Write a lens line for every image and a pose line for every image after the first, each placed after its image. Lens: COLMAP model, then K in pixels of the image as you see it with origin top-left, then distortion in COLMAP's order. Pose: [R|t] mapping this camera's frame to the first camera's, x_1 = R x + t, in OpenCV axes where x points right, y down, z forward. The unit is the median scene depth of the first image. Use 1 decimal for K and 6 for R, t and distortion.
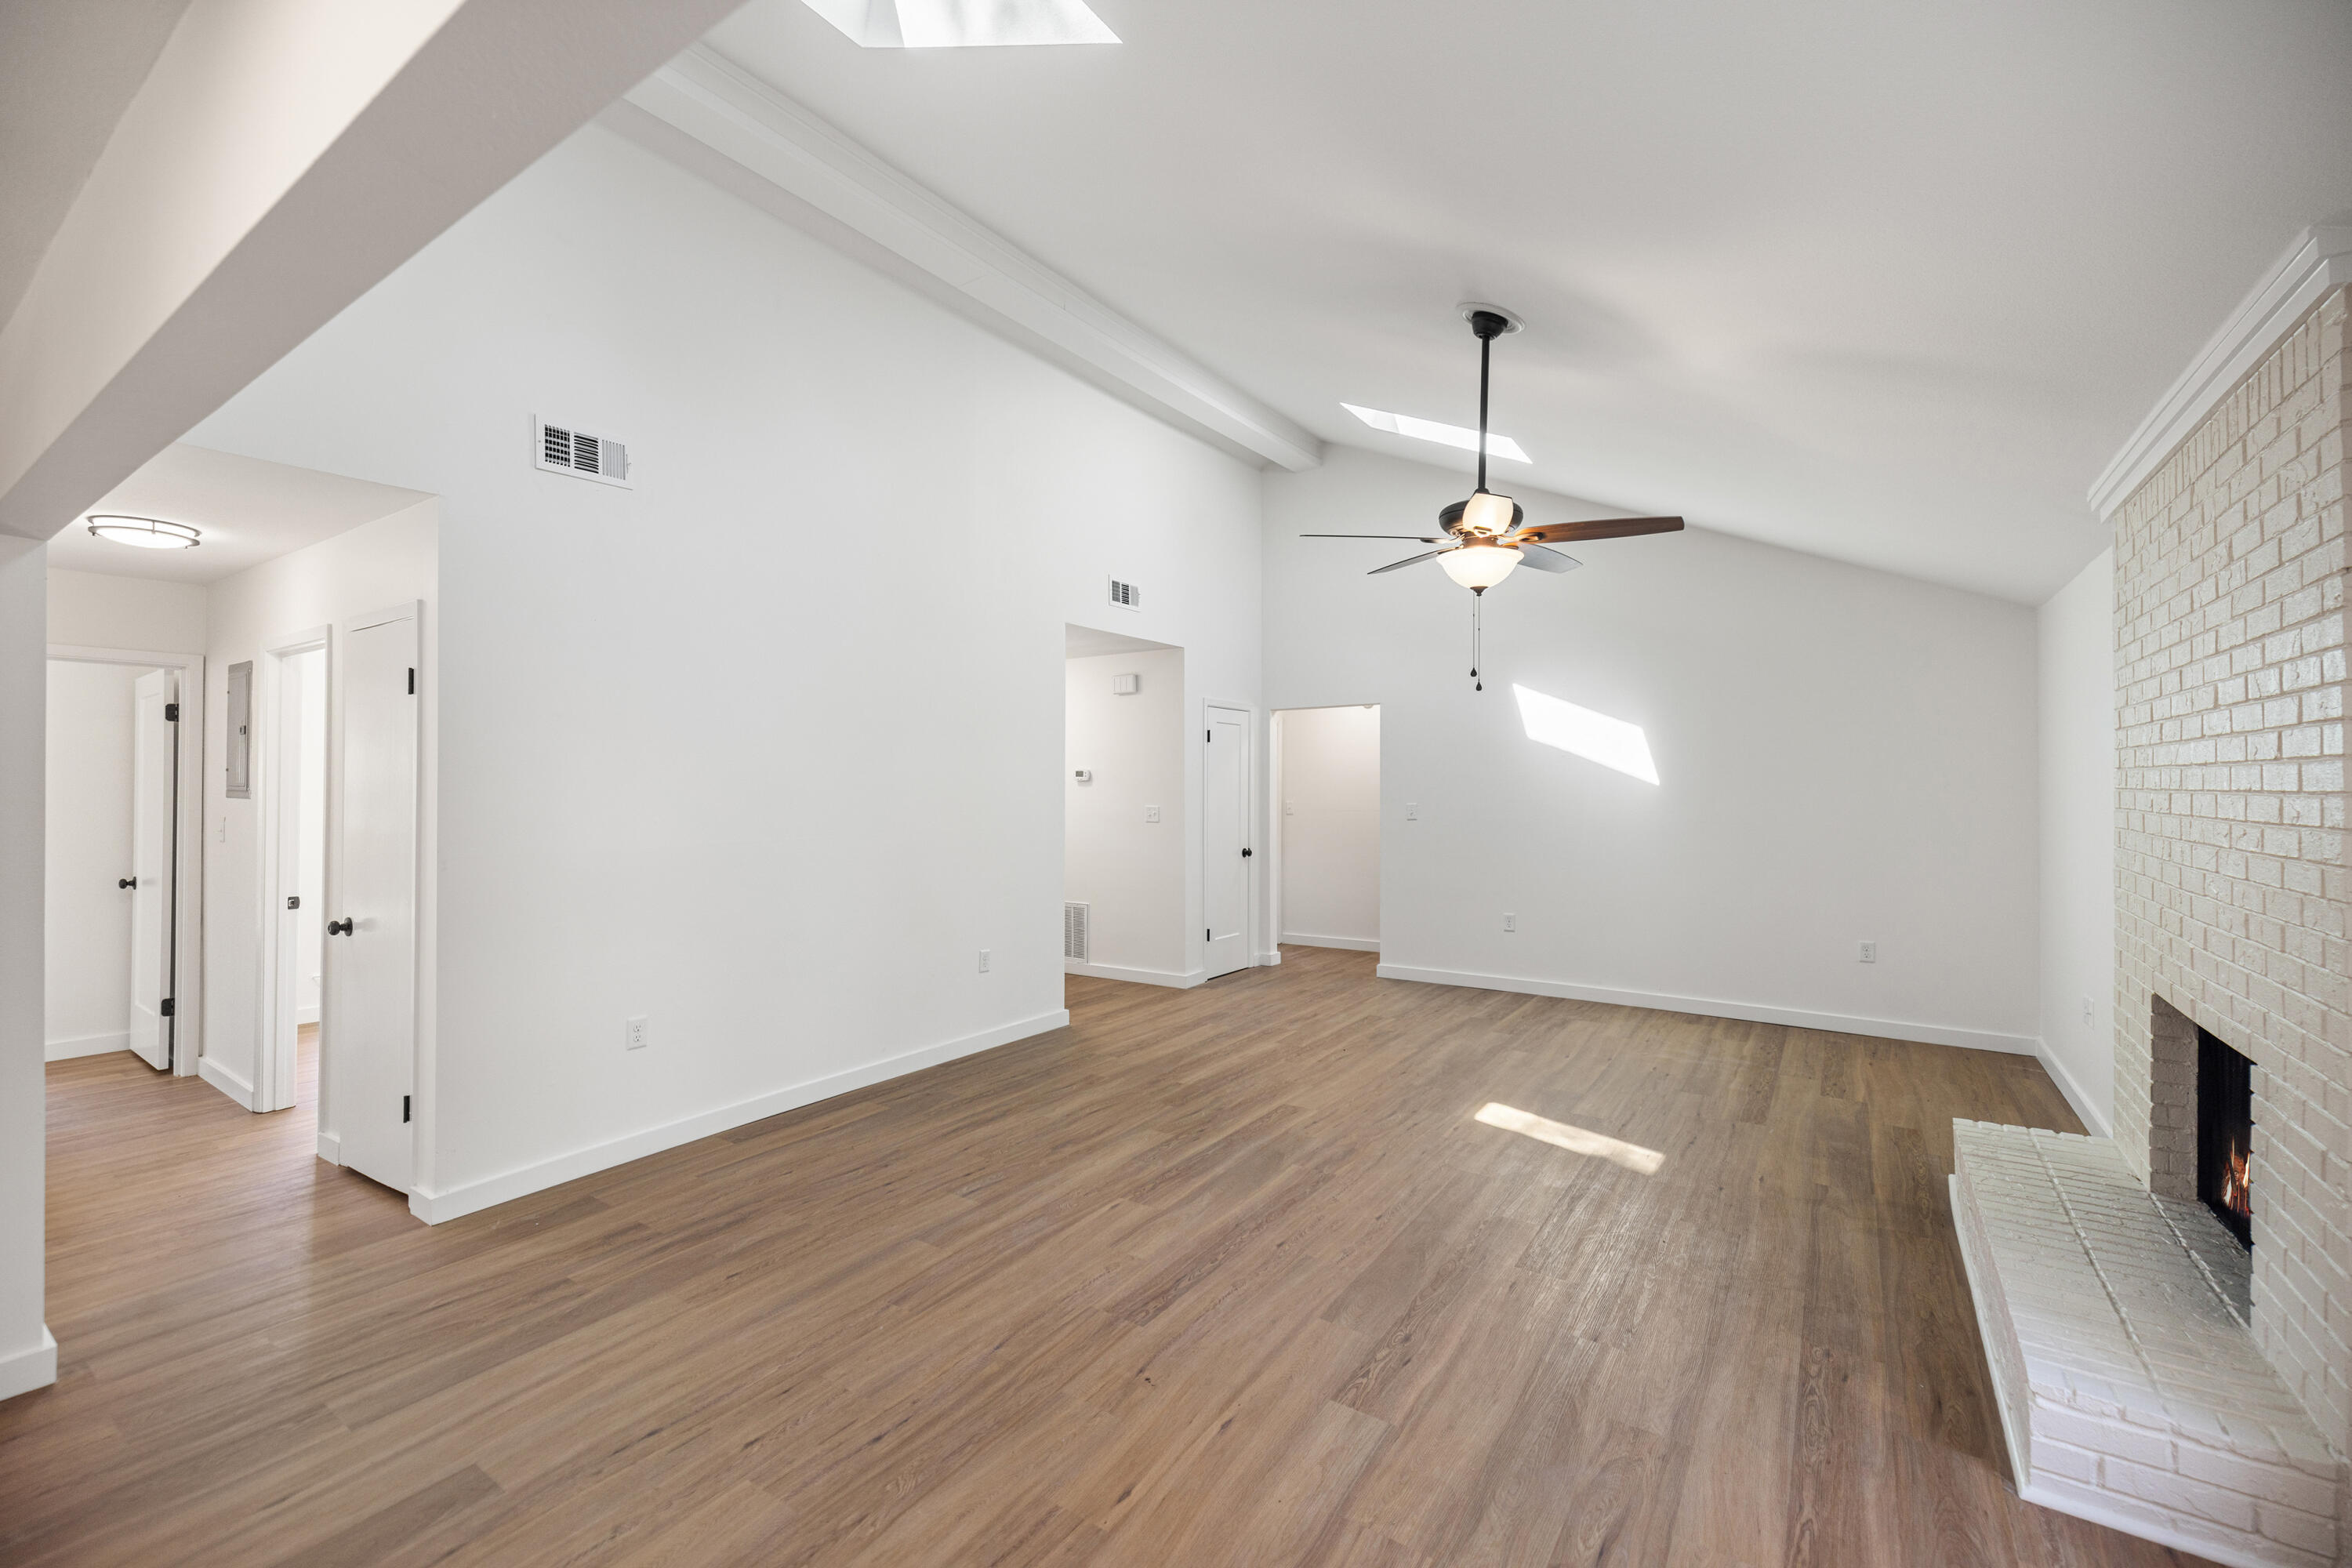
lens RADIAL K [[991.3, 0, 1167.9], [0, 991.3, 760.9], [0, 0, 1]] dist [-0.000489, 0.000242]
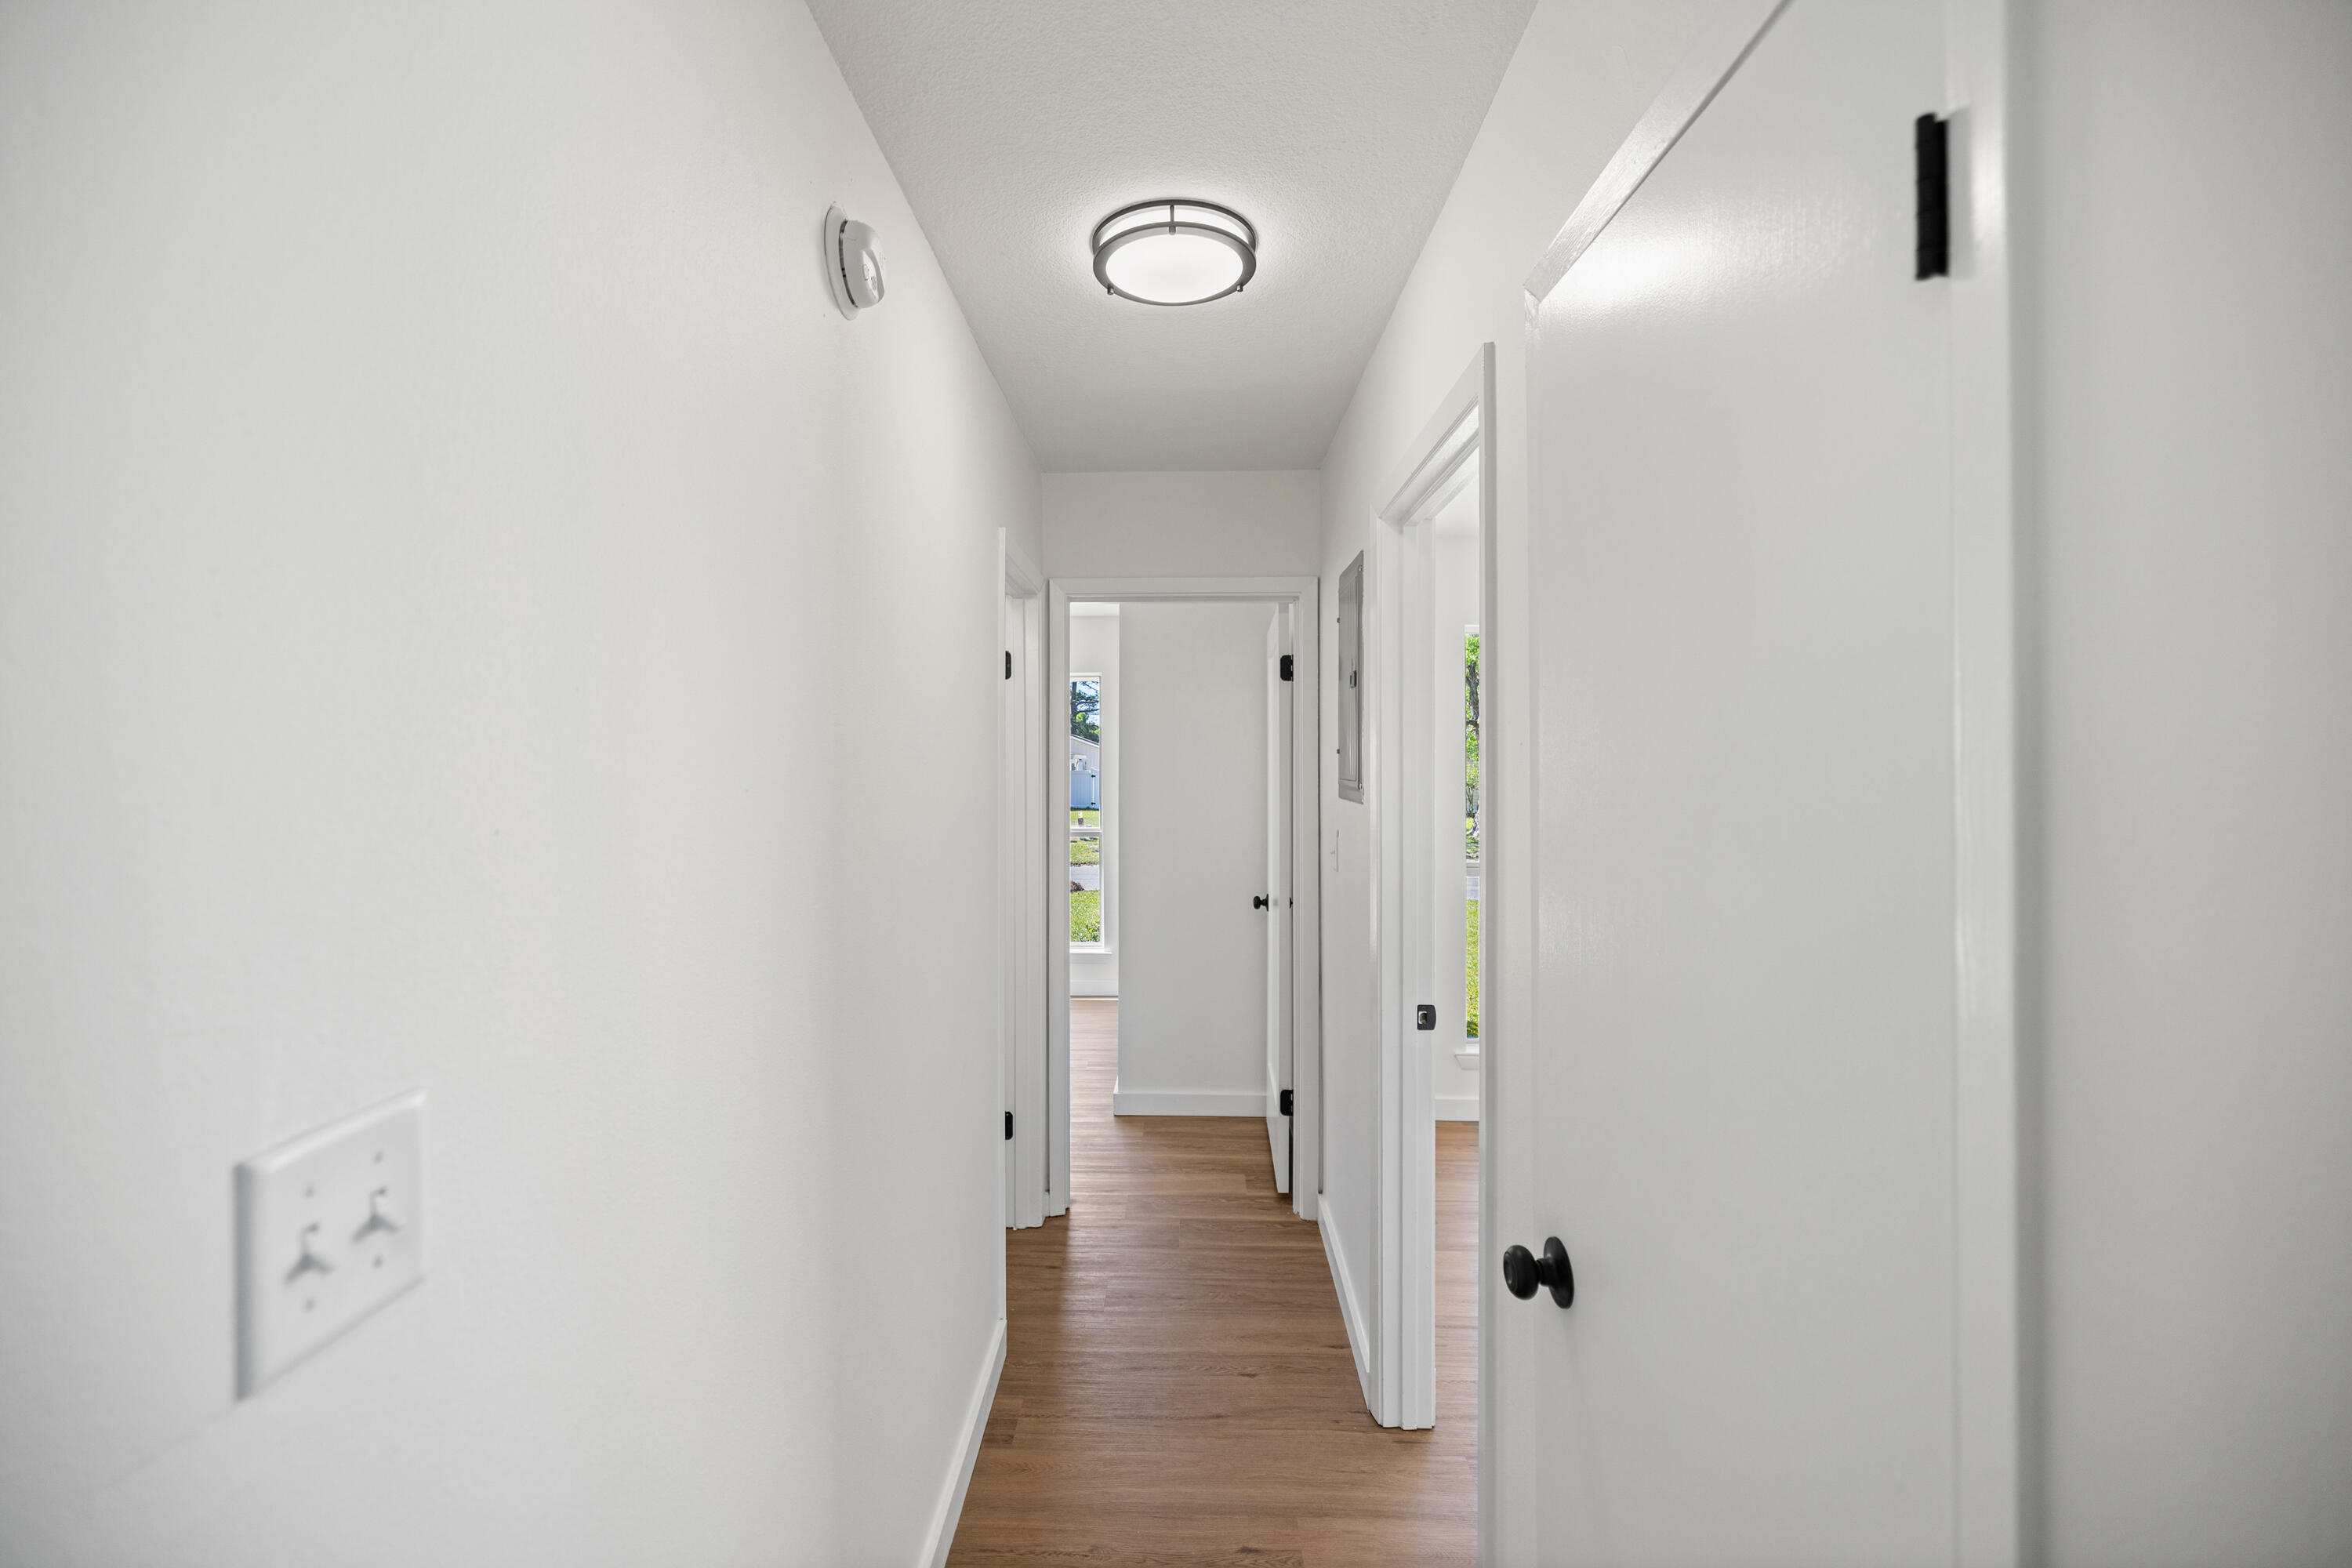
lens RADIAL K [[1001.9, 0, 1150.9], [0, 1001.9, 785.7], [0, 0, 1]] dist [0.000654, 0.000173]
pose [[0.539037, 0.018231, -0.842085, -0.509935], [0.021272, 0.999152, 0.035248, 0.006277], [0.842014, -0.036913, 0.538192, 0.588059]]
